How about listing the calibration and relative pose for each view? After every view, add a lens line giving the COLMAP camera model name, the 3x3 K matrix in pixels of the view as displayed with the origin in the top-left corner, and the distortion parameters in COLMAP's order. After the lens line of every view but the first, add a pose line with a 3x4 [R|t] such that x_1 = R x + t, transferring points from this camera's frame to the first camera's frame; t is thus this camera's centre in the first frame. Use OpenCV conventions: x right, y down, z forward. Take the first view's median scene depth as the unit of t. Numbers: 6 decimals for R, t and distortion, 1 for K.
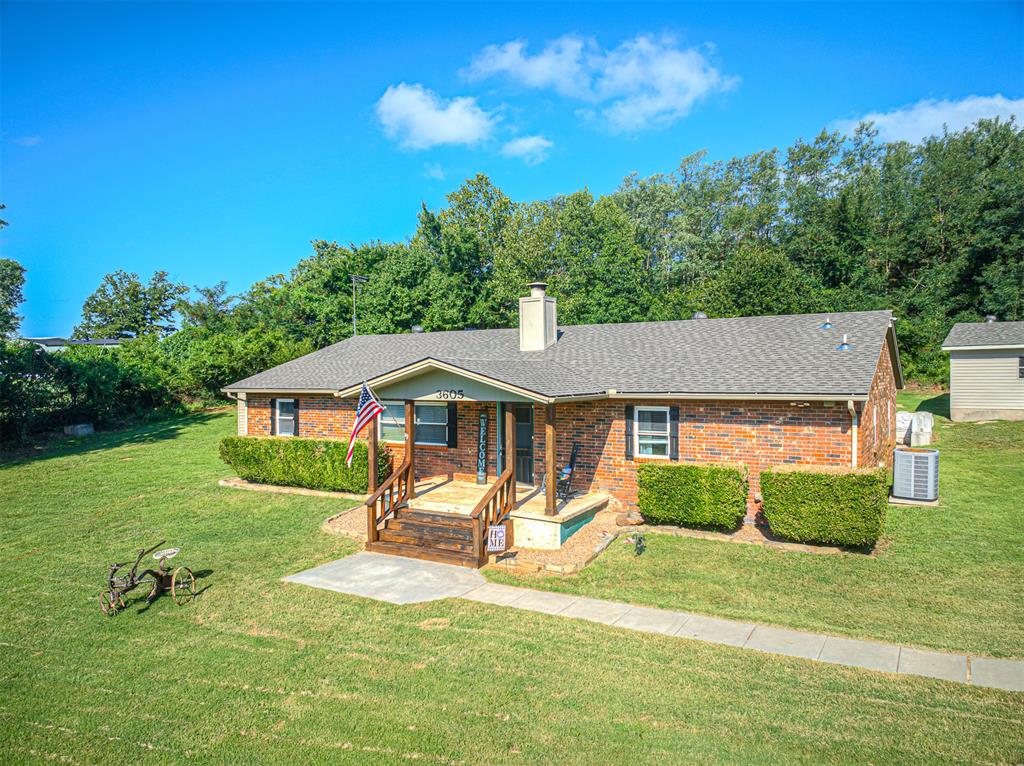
lens RADIAL K [[696.8, 0, 512.0], [0, 696.8, 383.0], [0, 0, 1]] dist [0.061634, -0.085479]
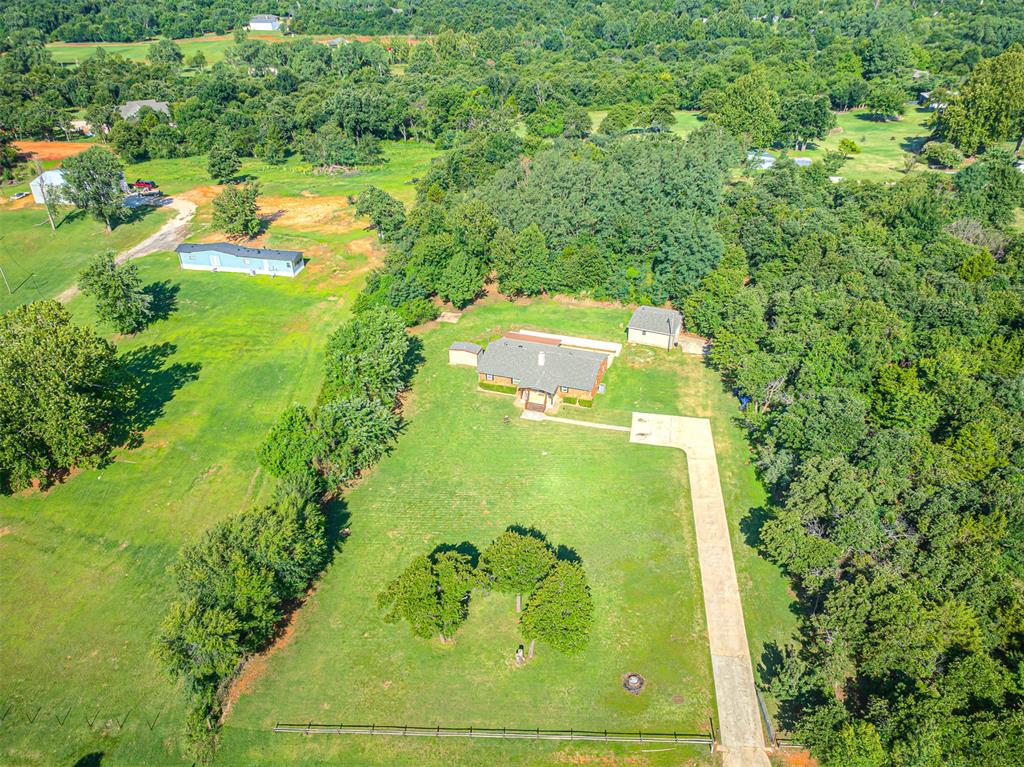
lens RADIAL K [[762.4, 0, 516.1], [0, 762.4, 426.1], [0, 0, 1]] dist [0.069621, -0.115514]
pose [[0.973739, -0.122702, 0.191773, -1.406469], [0.000015, 0.842373, 0.538895, -2.954626], [-0.227668, -0.524740, 0.820253, -4.212191]]
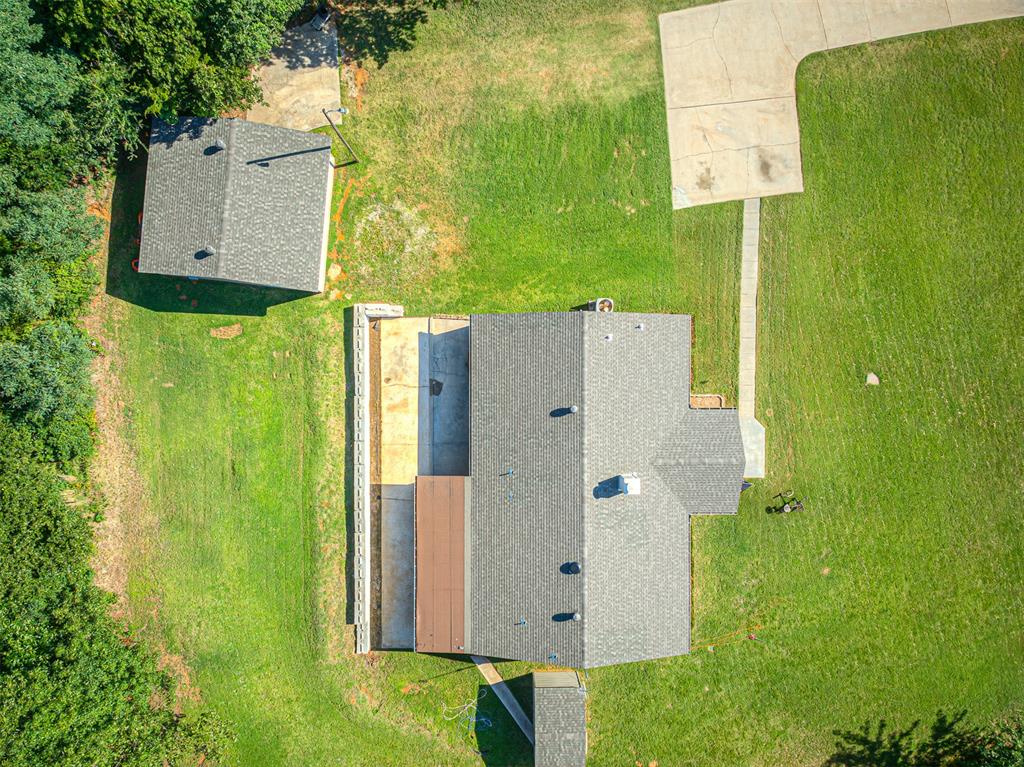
lens RADIAL K [[696.8, 0, 512.0], [0, 696.8, 383.5], [0, 0, 1]] dist [0.061634, -0.085479]
pose [[-0.527020, -0.849683, -0.017005, 0.474628], [-0.003633, -0.017757, 0.999836, -1.988297], [-0.849845, 0.526995, 0.006271, 1.195591]]
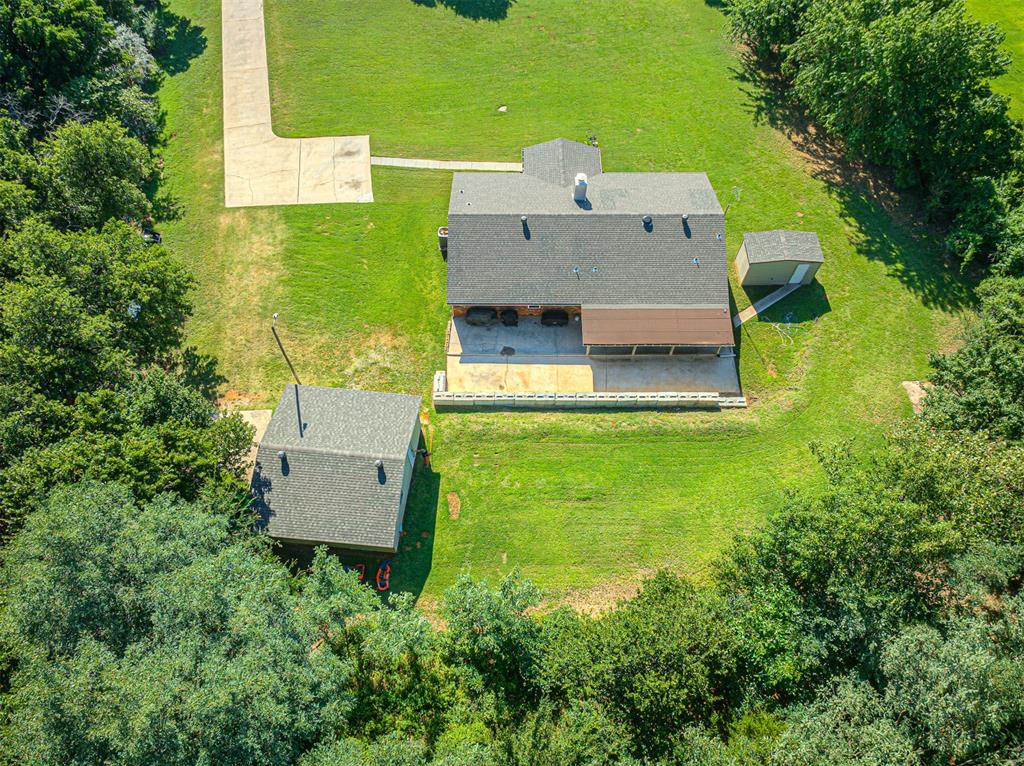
lens RADIAL K [[710.0, 0, 506.7], [0, 710.0, 399.5], [0, 0, 1]] dist [0.054564, -0.080380]
pose [[-0.850986, 0.457803, -0.257371, 1.274852], [-0.007210, 0.479823, 0.877336, -1.984856], [0.525139, 0.748456, -0.405022, 2.548921]]
